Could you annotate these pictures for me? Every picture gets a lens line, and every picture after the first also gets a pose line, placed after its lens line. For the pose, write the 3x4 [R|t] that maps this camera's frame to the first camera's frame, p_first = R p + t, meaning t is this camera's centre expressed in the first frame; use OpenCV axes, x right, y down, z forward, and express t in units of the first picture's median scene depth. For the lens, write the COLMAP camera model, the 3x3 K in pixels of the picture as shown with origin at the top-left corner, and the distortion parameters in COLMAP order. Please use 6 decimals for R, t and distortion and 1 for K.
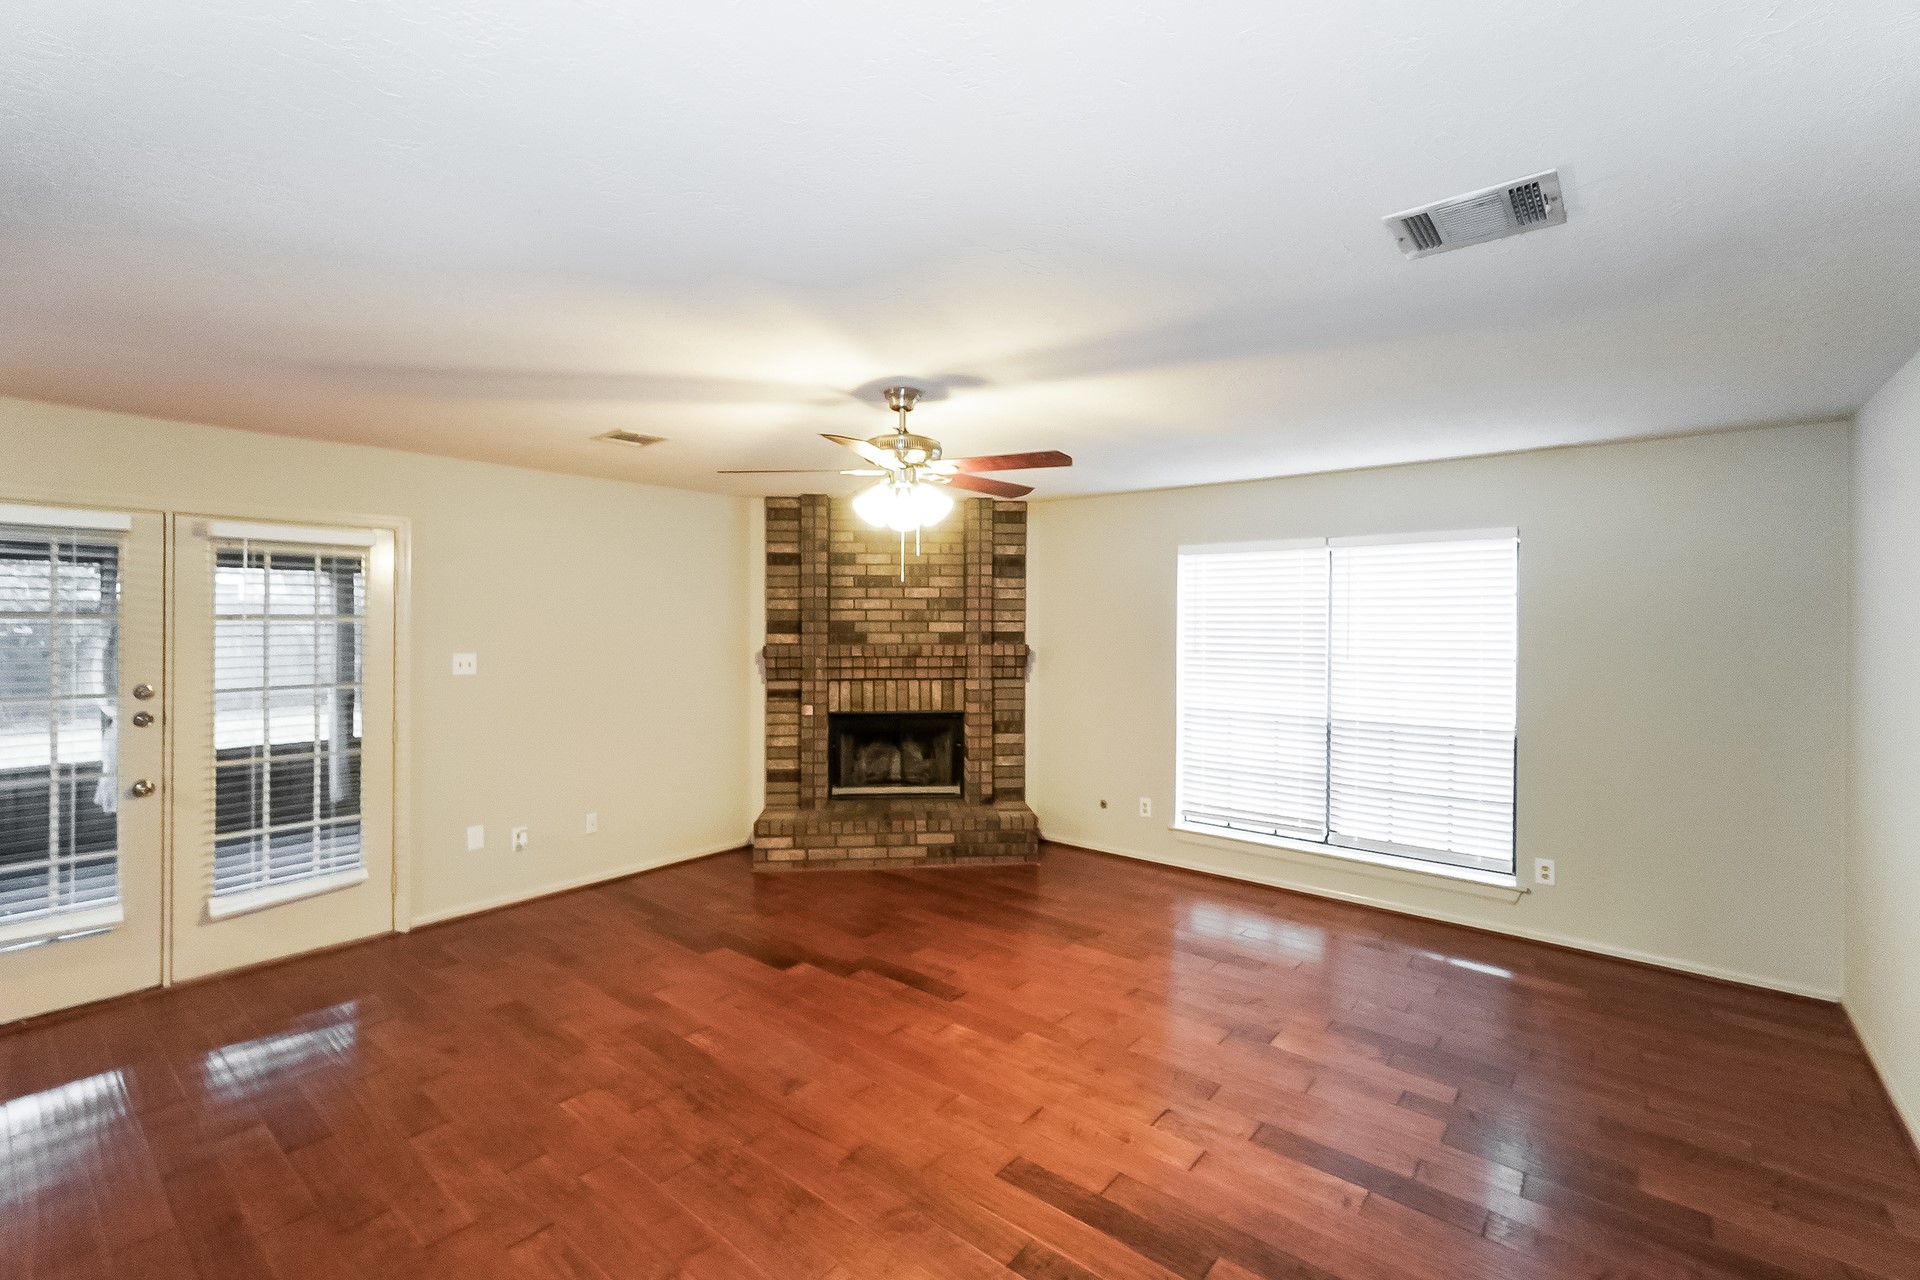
lens RADIAL K [[834.8, 0, 961.6], [0, 834.8, 620.1], [0, 0, 1]] dist [0.000794, 0.000200]
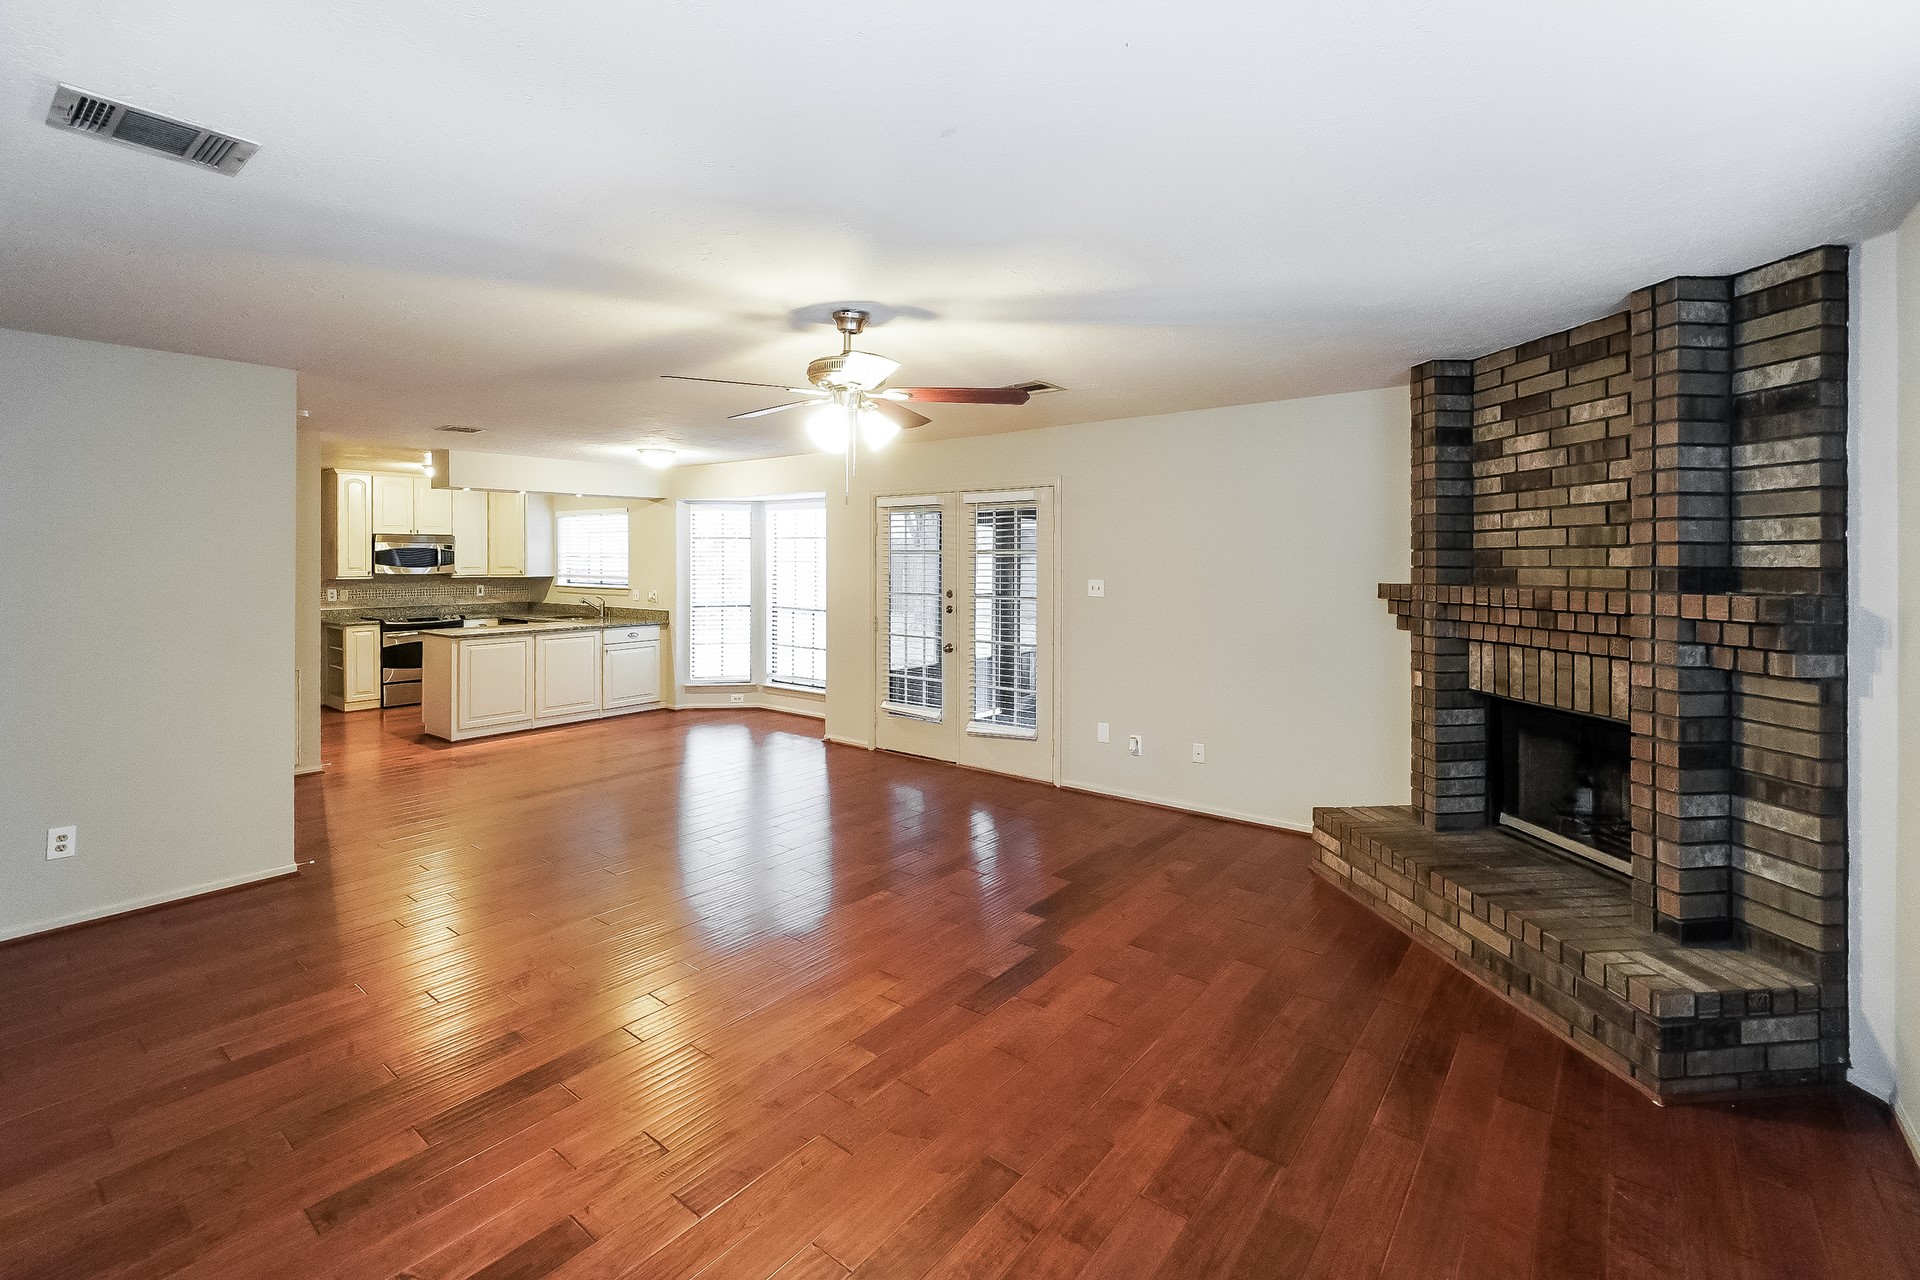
lens RADIAL K [[851.4, 0, 958.8], [0, 851.4, 565.1], [0, 0, 1]] dist [-0.000567, 0.000162]
pose [[0.017315, 0.002036, -0.999848, 0.499162], [-0.001593, 0.999997, 0.002009, 0.013000], [0.999849, 0.001558, 0.017318, 0.595008]]
